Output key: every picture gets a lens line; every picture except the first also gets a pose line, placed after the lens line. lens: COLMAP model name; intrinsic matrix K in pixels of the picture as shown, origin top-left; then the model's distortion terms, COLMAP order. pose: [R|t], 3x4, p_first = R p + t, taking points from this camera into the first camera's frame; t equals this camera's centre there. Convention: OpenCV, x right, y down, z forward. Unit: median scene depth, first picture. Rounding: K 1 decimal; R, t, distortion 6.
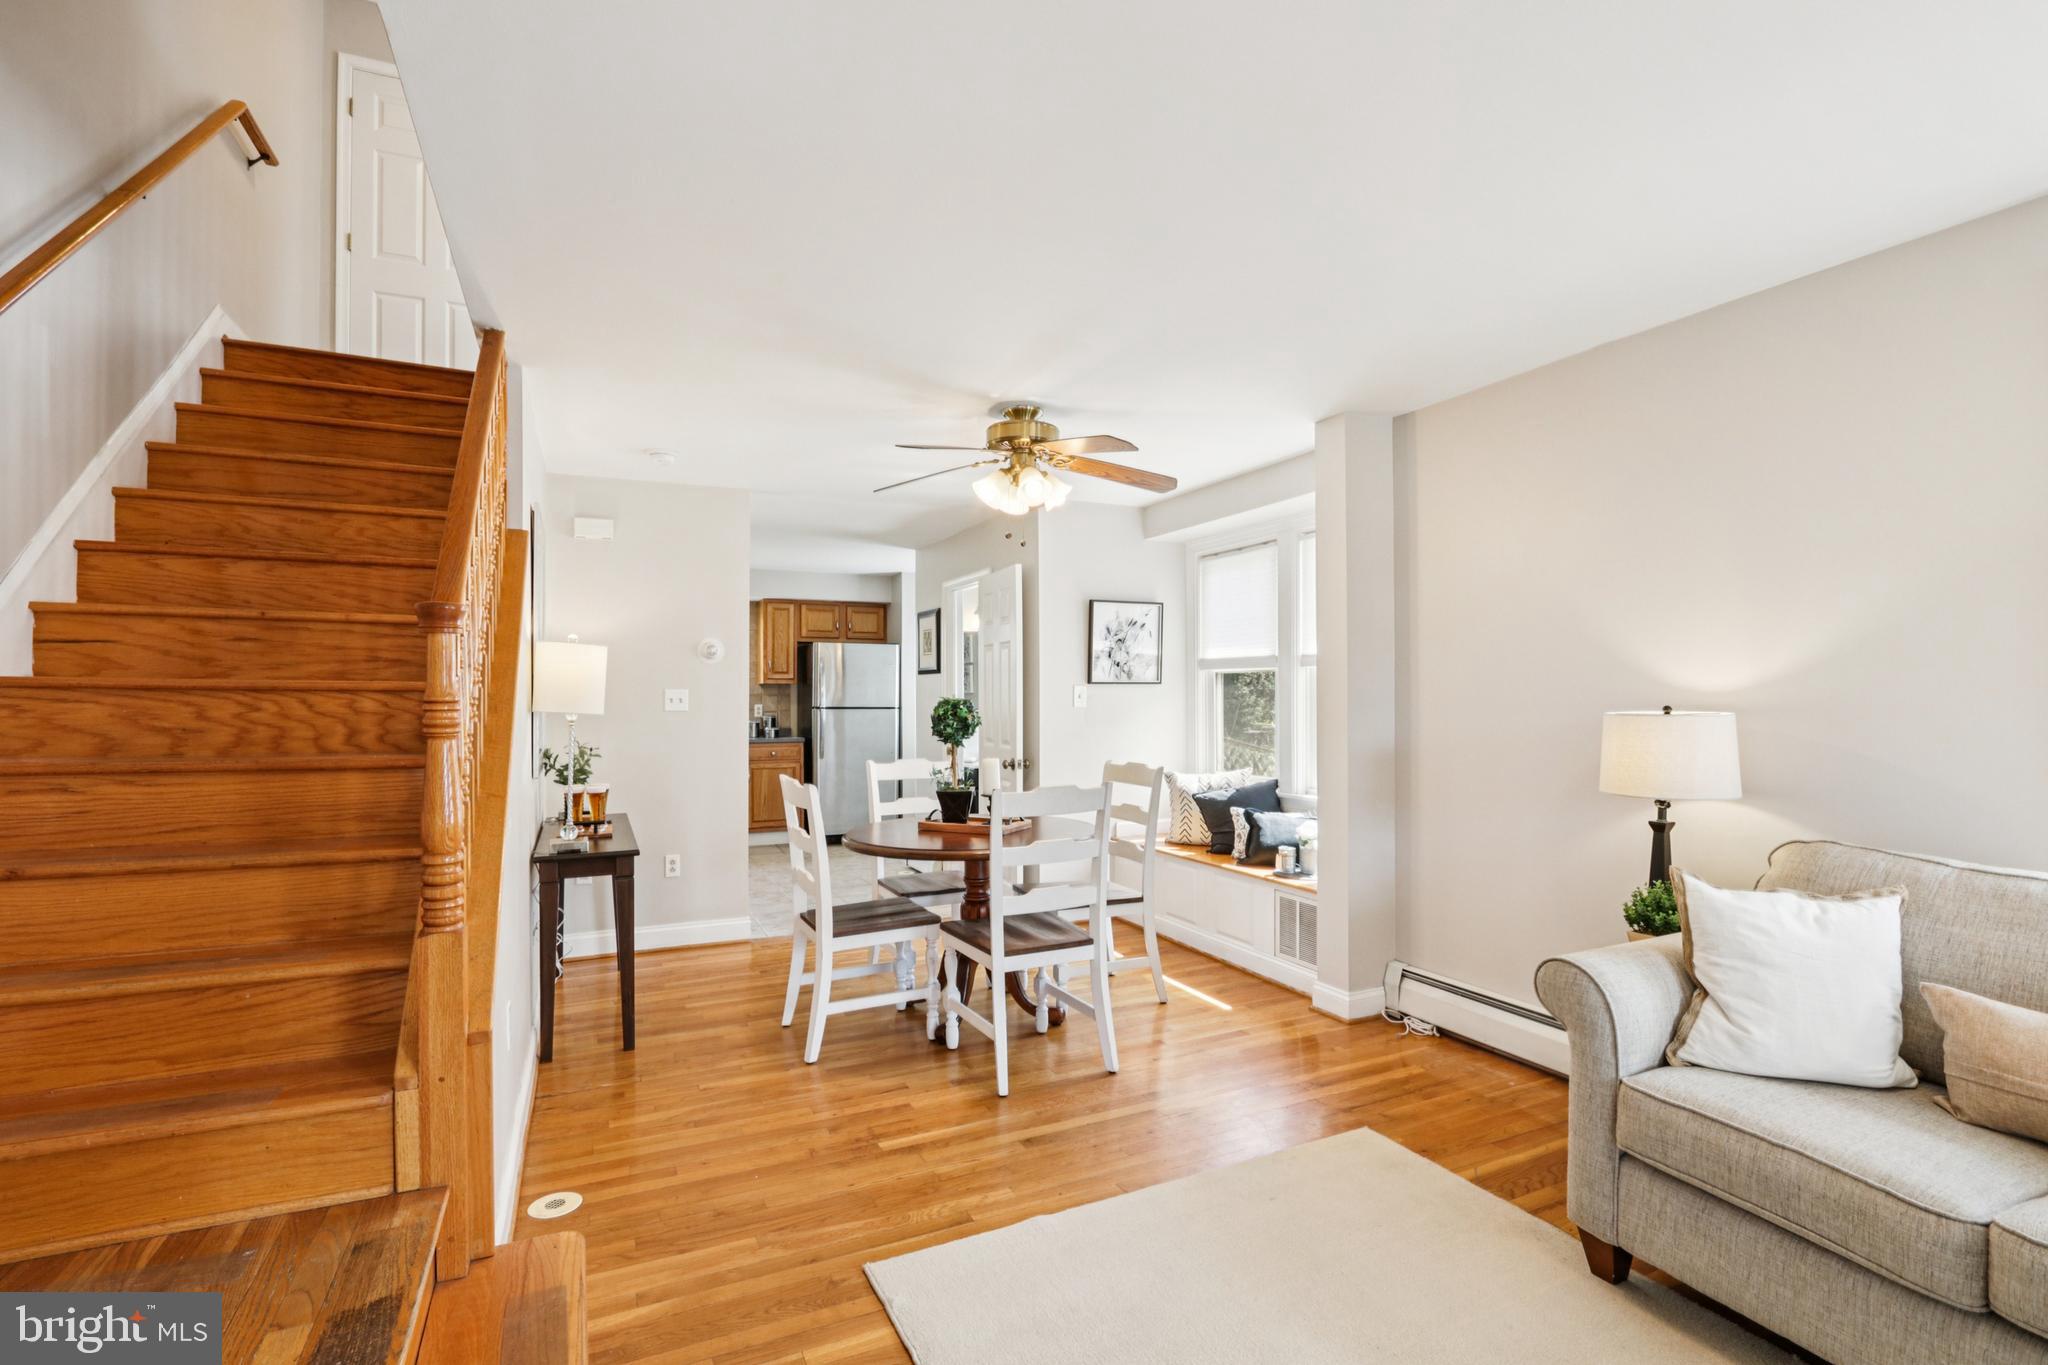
lens RADIAL K [[943.9, 0, 1013.5], [0, 943.9, 691.9], [0, 0, 1]] dist [-0.021148, 0.004408]
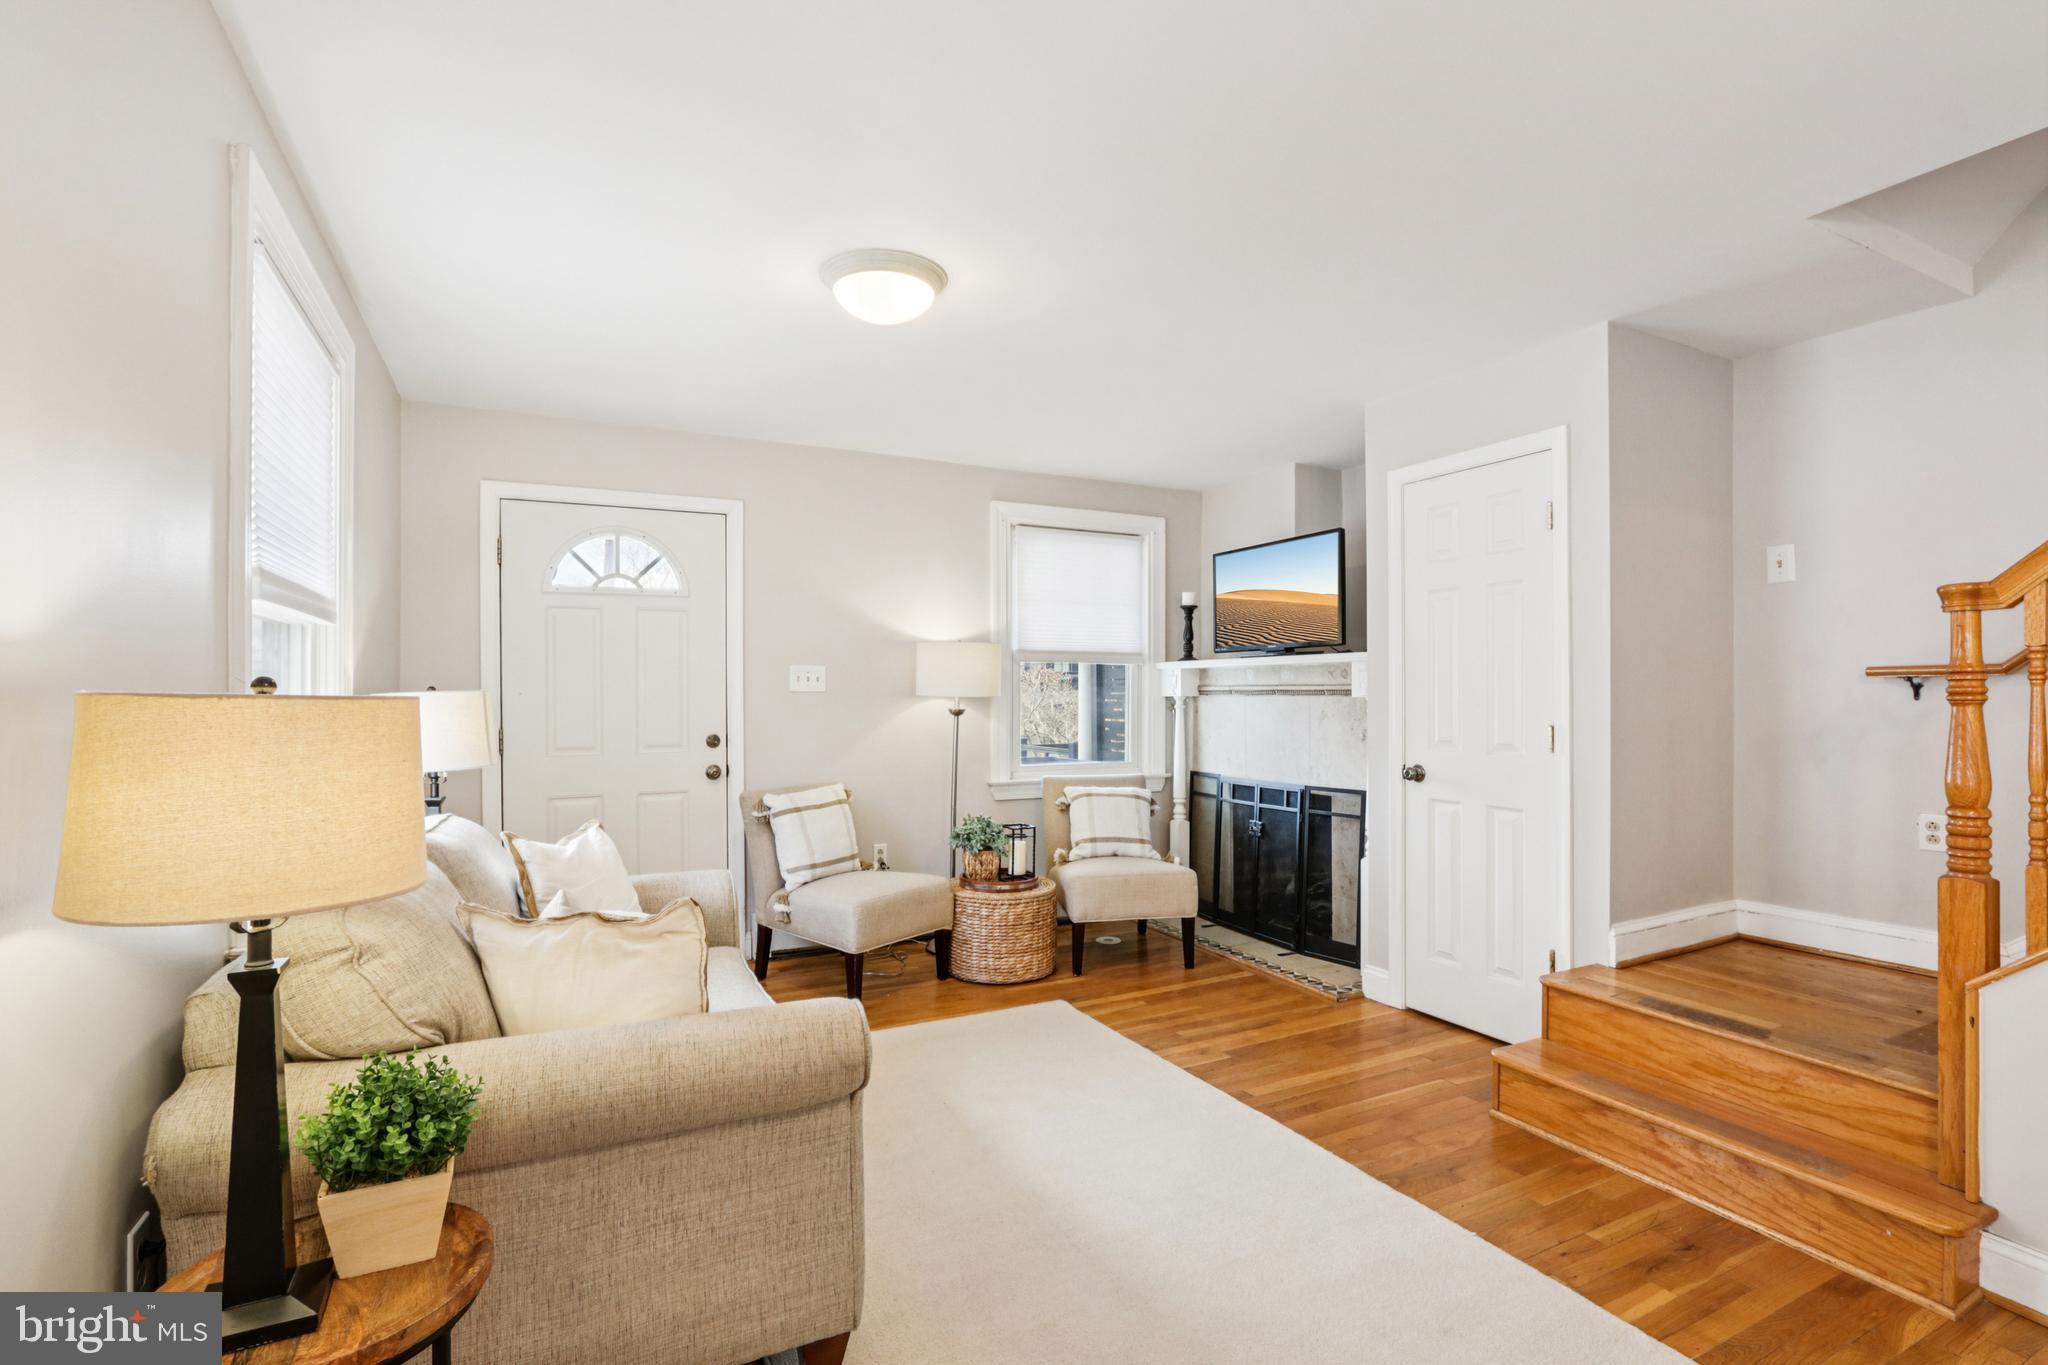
lens RADIAL K [[943.9, 0, 1013.5], [0, 943.9, 691.9], [0, 0, 1]] dist [-0.021148, 0.004408]
pose [[-0.999484, 0.001666, -0.032071, 0.201732], [0.001873, 0.999978, -0.006418, 0.014410], [0.032060, -0.006475, -0.999465, 0.752087]]
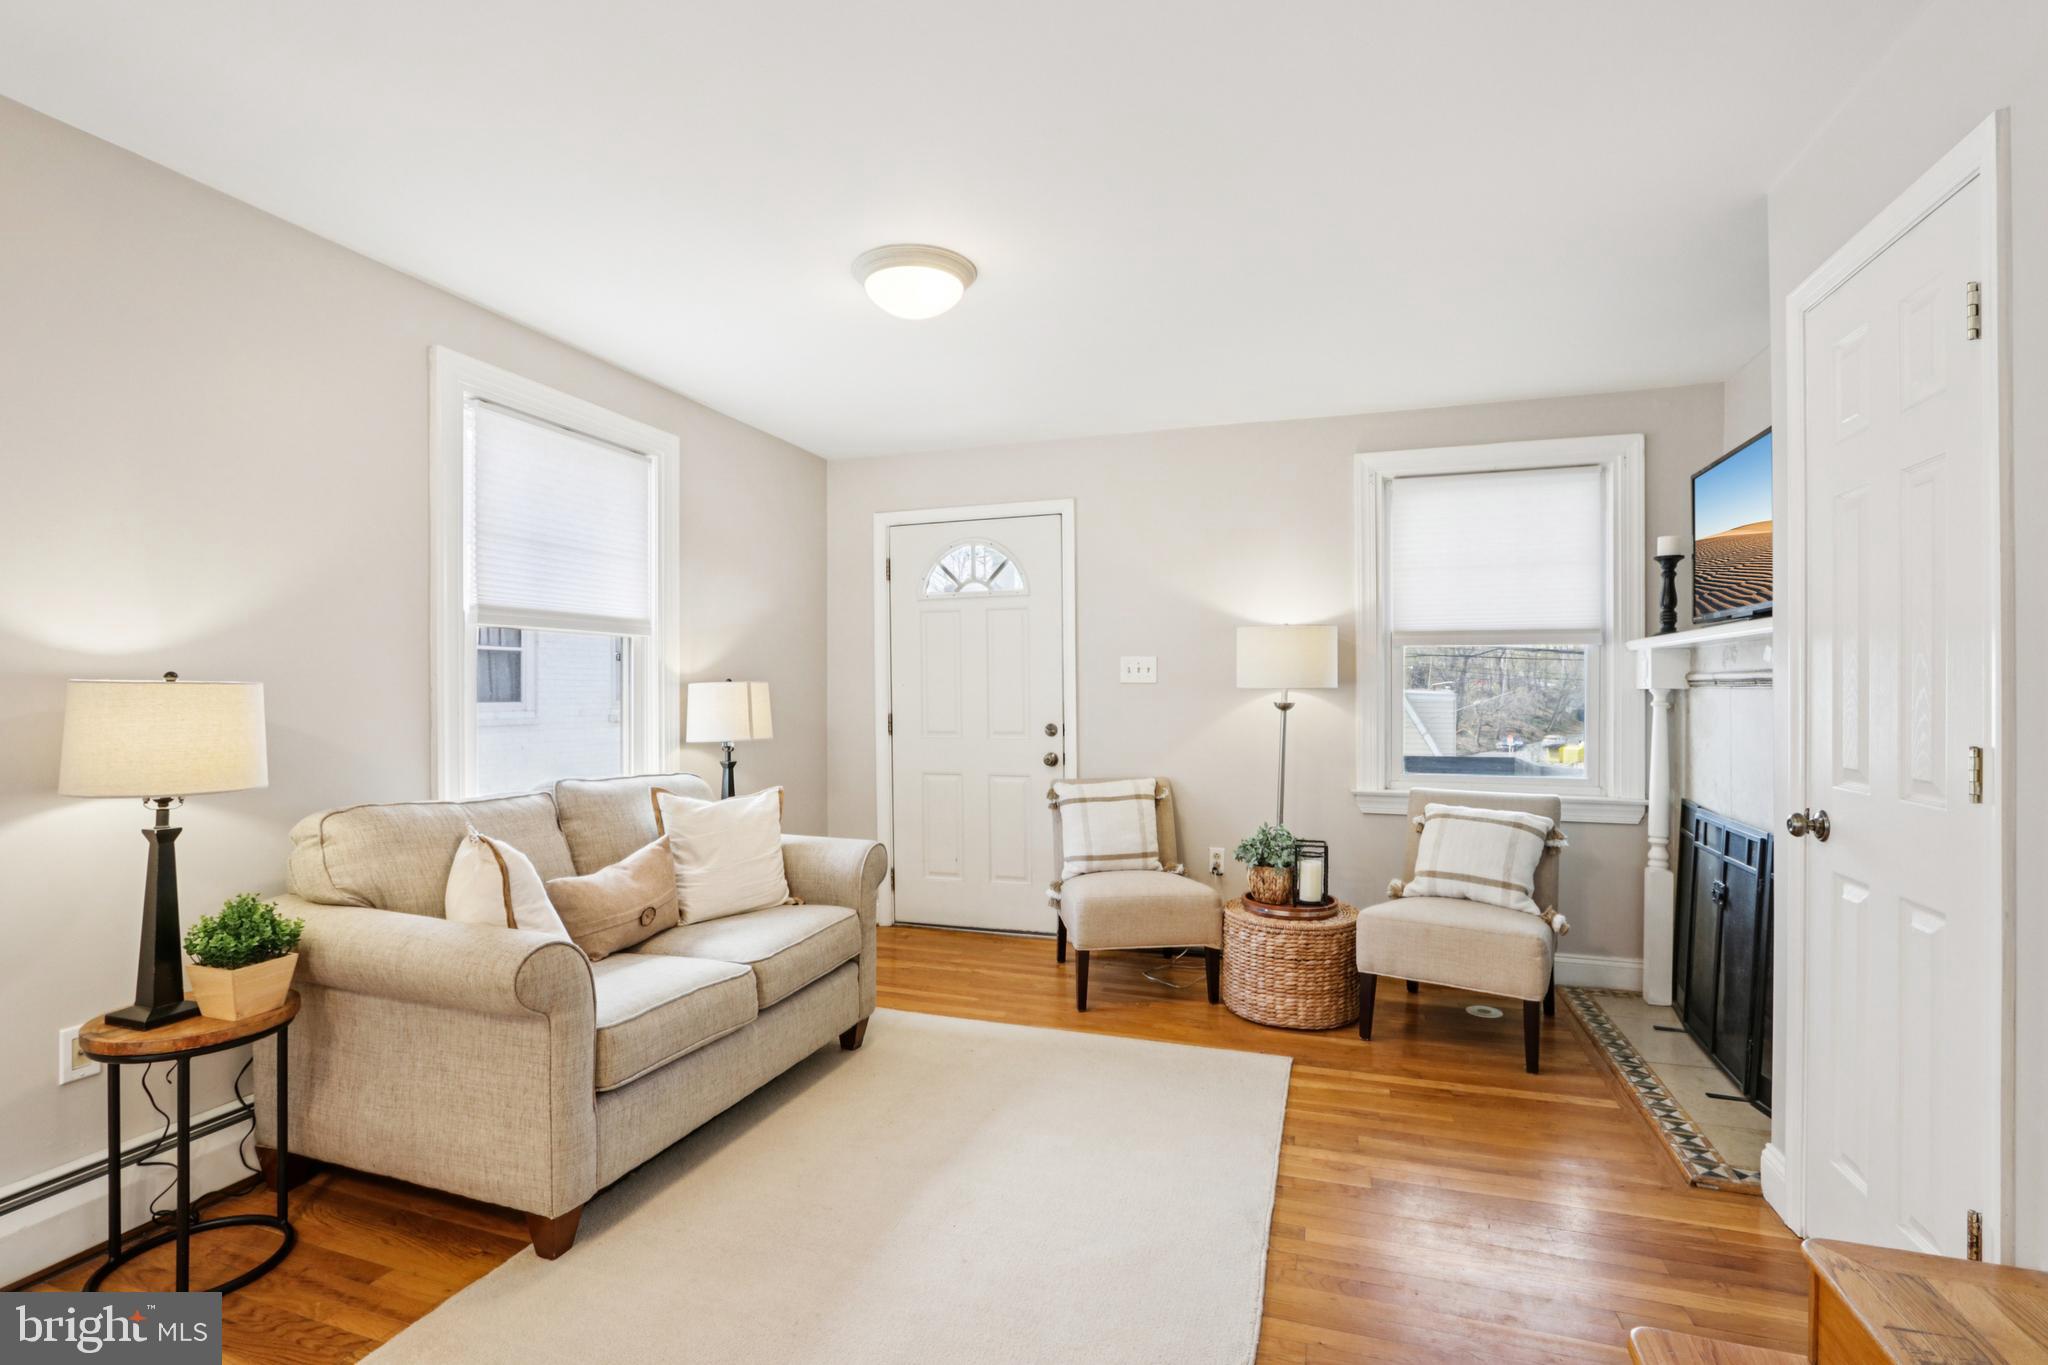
lens RADIAL K [[943.9, 0, 1013.5], [0, 943.9, 691.9], [0, 0, 1]] dist [-0.021148, 0.004408]
pose [[-0.719319, -0.002322, 0.694676, -0.158838], [-0.002980, 0.999996, 0.000257, 0.016549], [-0.694673, -0.001885, -0.719323, 0.567366]]
